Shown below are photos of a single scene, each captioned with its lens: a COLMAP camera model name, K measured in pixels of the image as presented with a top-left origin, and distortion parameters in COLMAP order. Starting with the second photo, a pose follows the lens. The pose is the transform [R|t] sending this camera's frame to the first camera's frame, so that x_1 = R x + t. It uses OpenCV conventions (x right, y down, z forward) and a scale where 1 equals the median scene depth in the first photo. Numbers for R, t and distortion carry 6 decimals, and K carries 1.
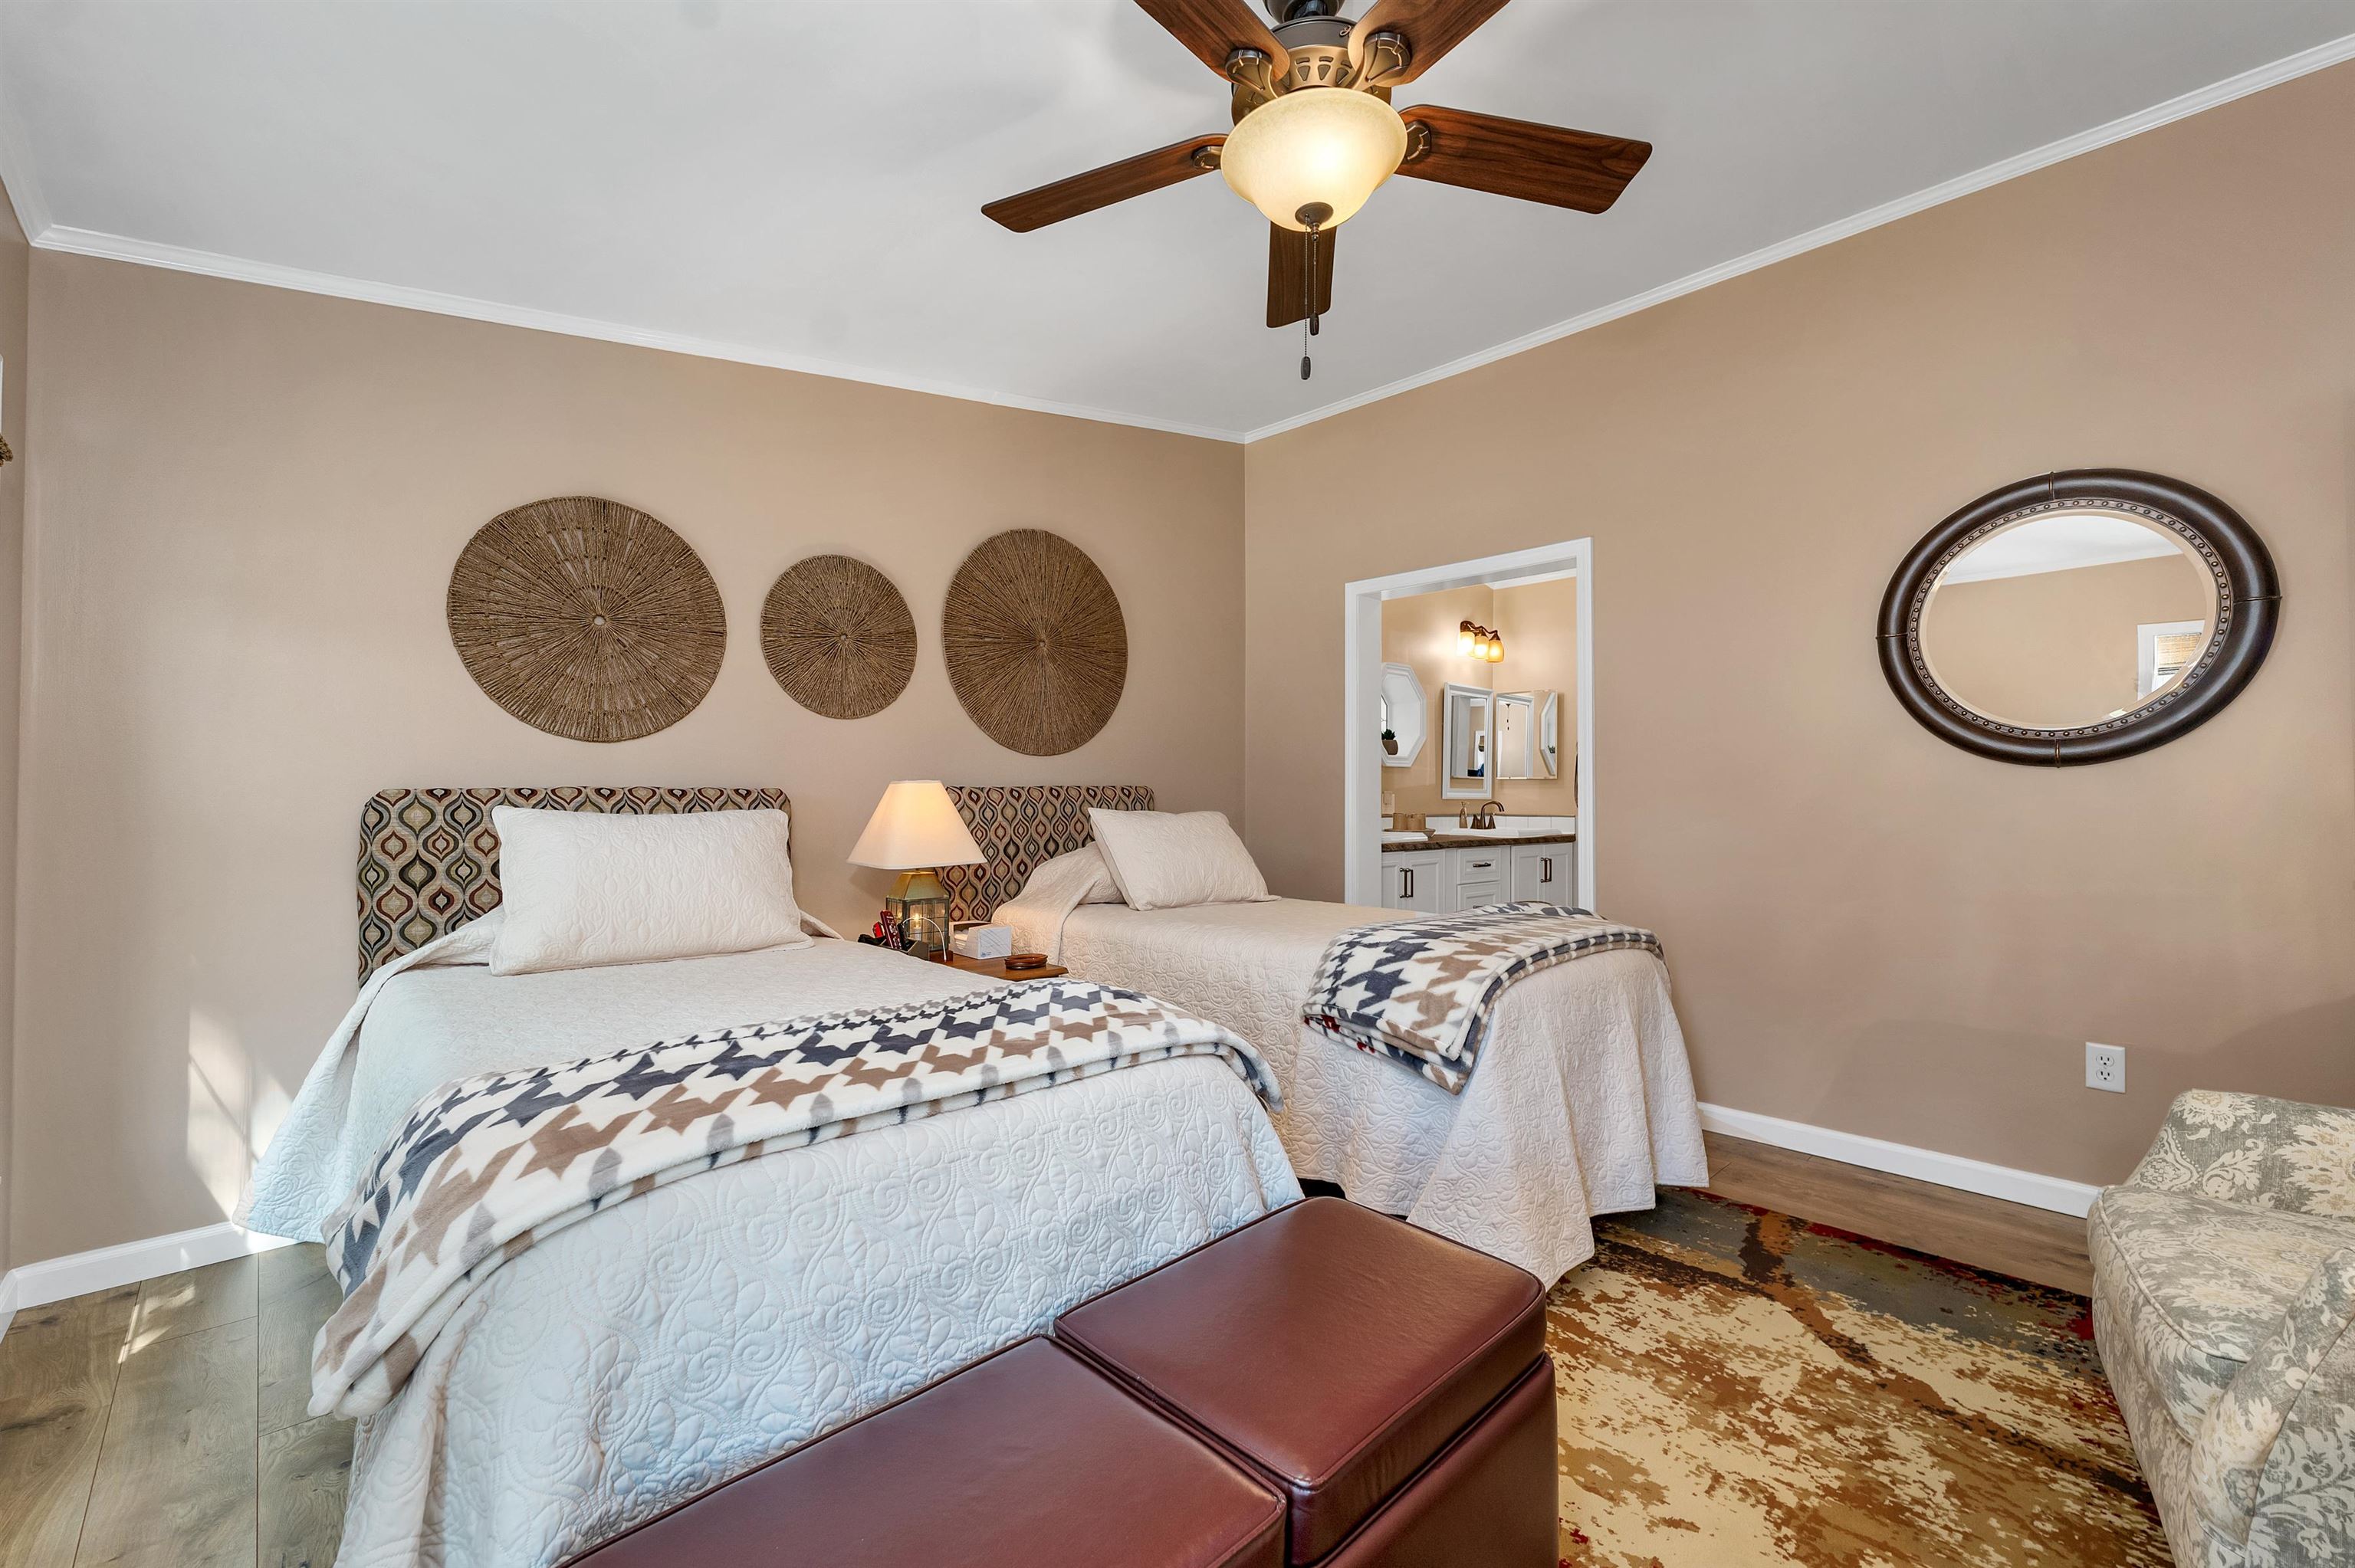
lens RADIAL K [[974.0, 0, 1177.5], [0, 974.0, 784.0], [0, 0, 1]] dist [0.000300, -0.000086]
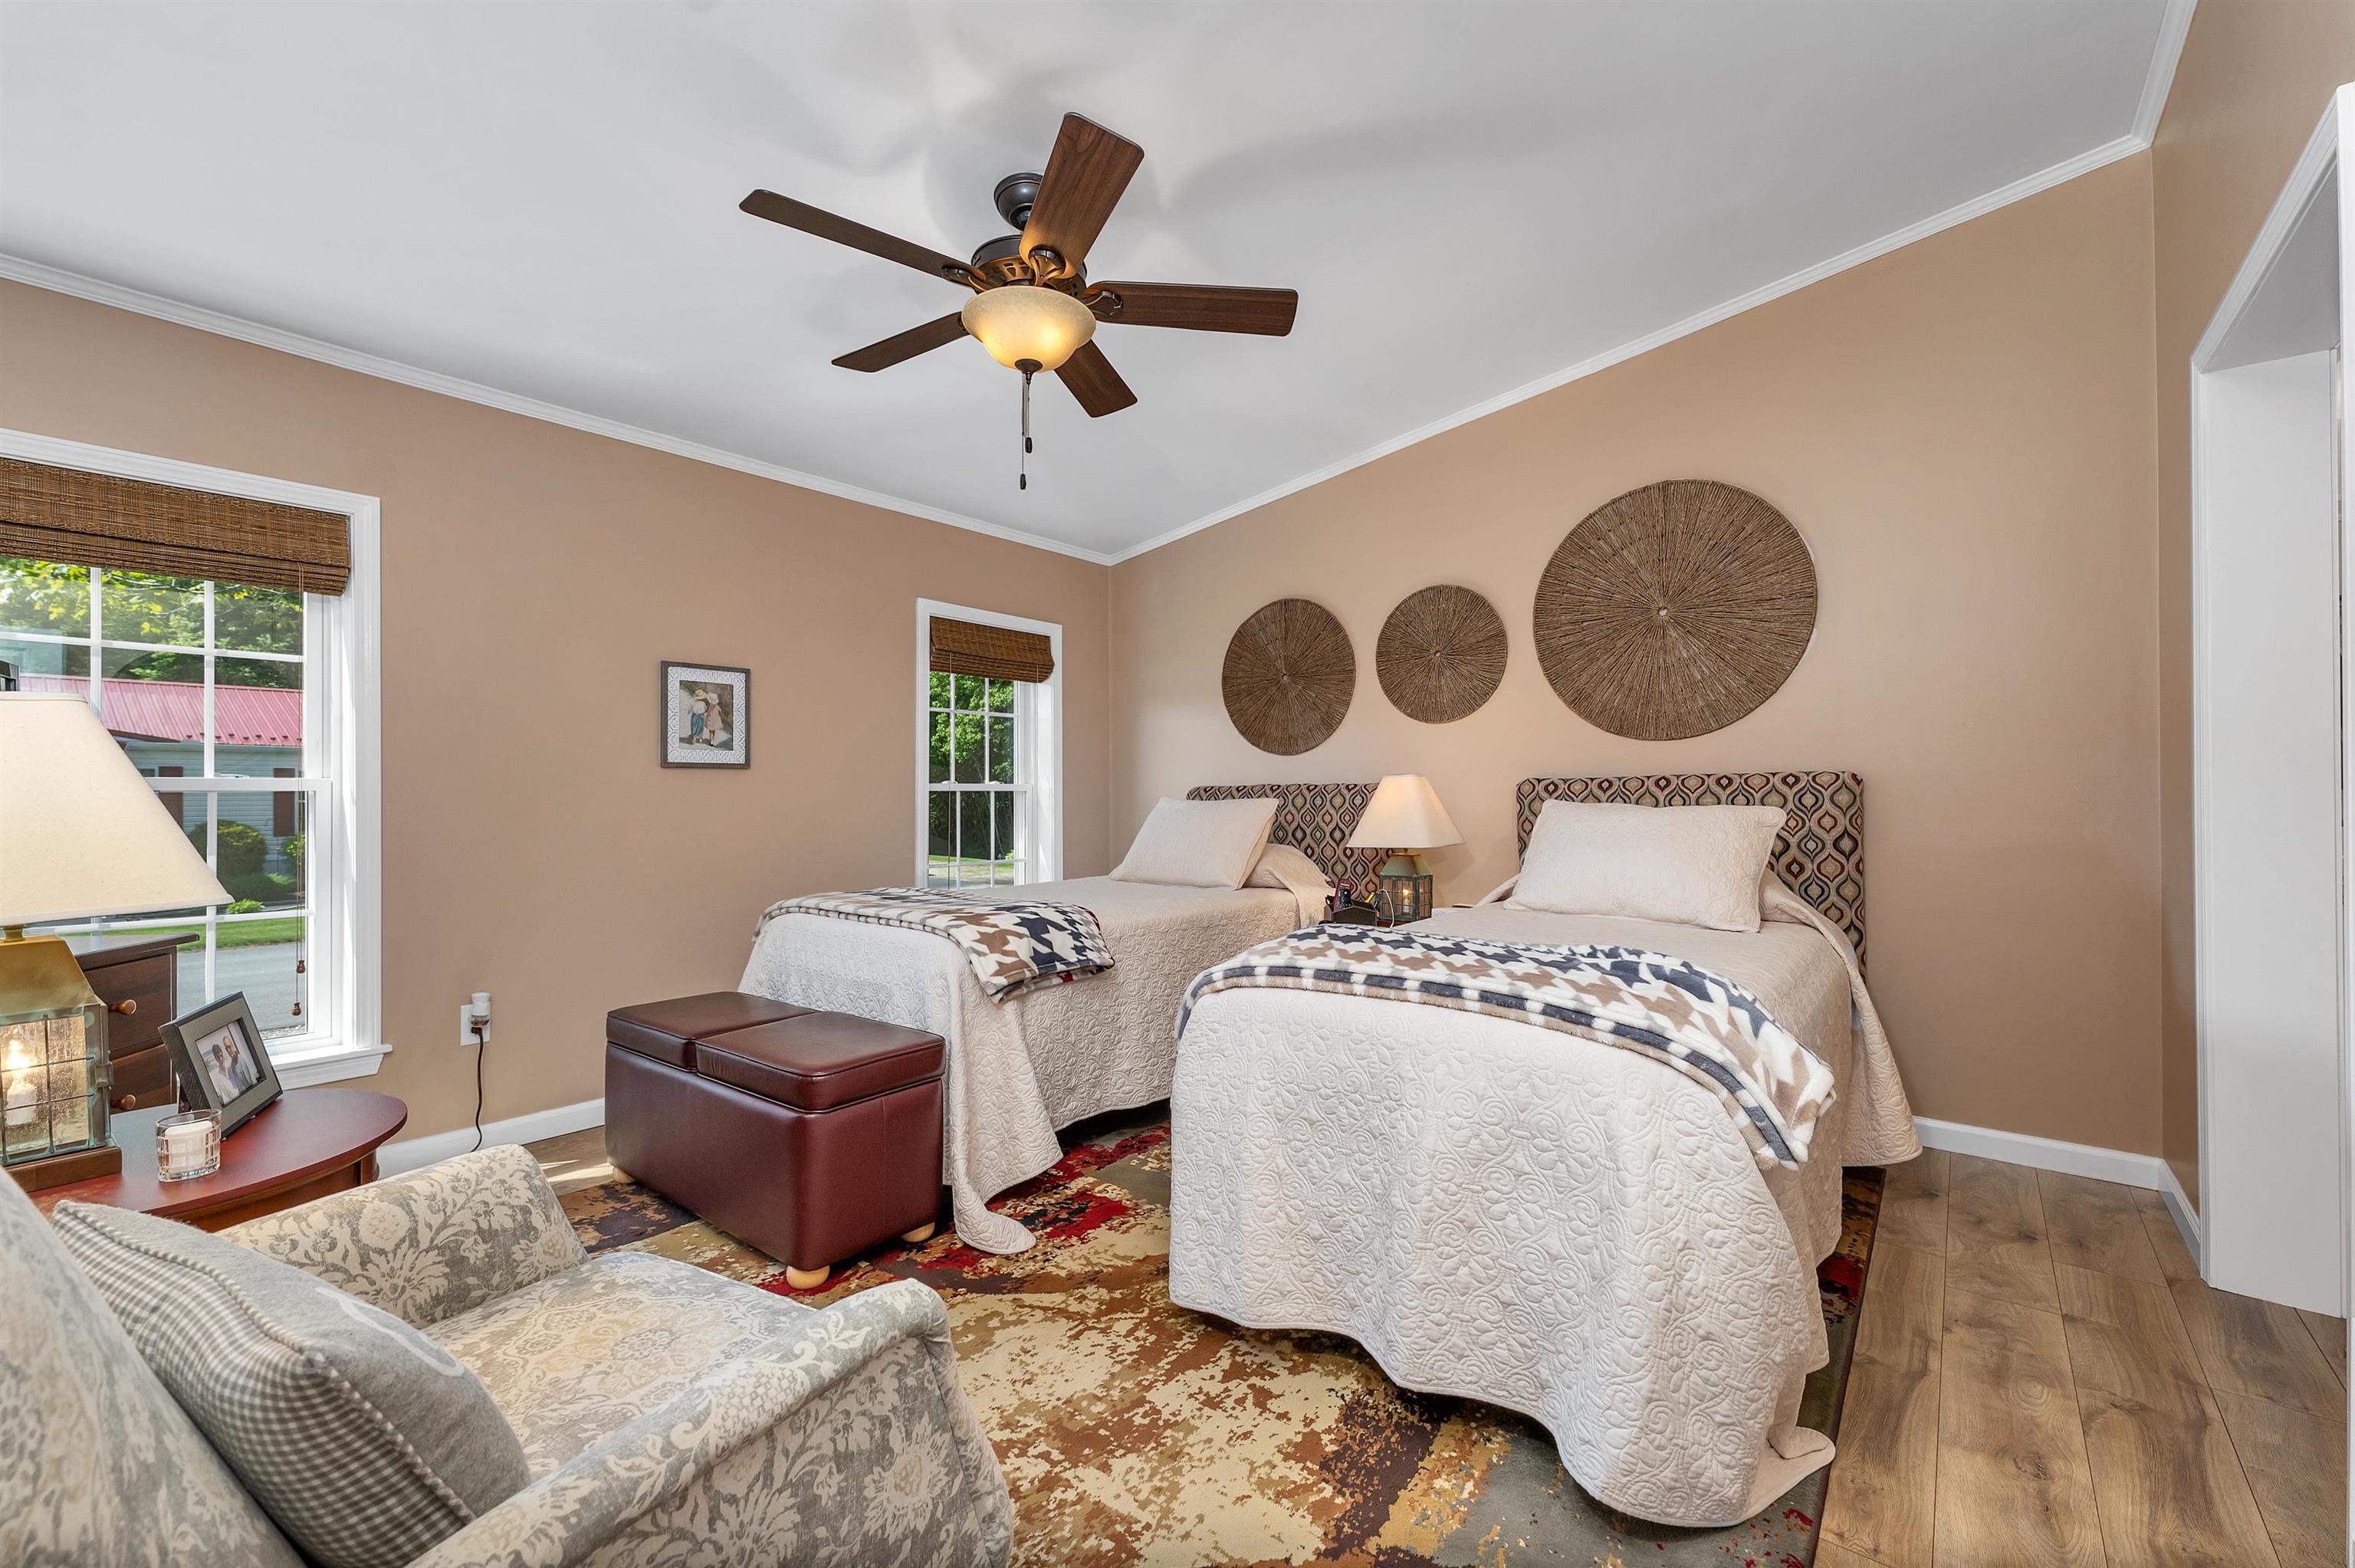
lens RADIAL K [[974.0, 0, 1177.5], [0, 974.0, 784.0], [0, 0, 1]] dist [0.000300, -0.000086]
pose [[0.118443, -0.006753, -0.992938, 0.892634], [0.029535, 0.999558, -0.003275, 0.002986], [0.992521, -0.028939, 0.118590, 0.594893]]
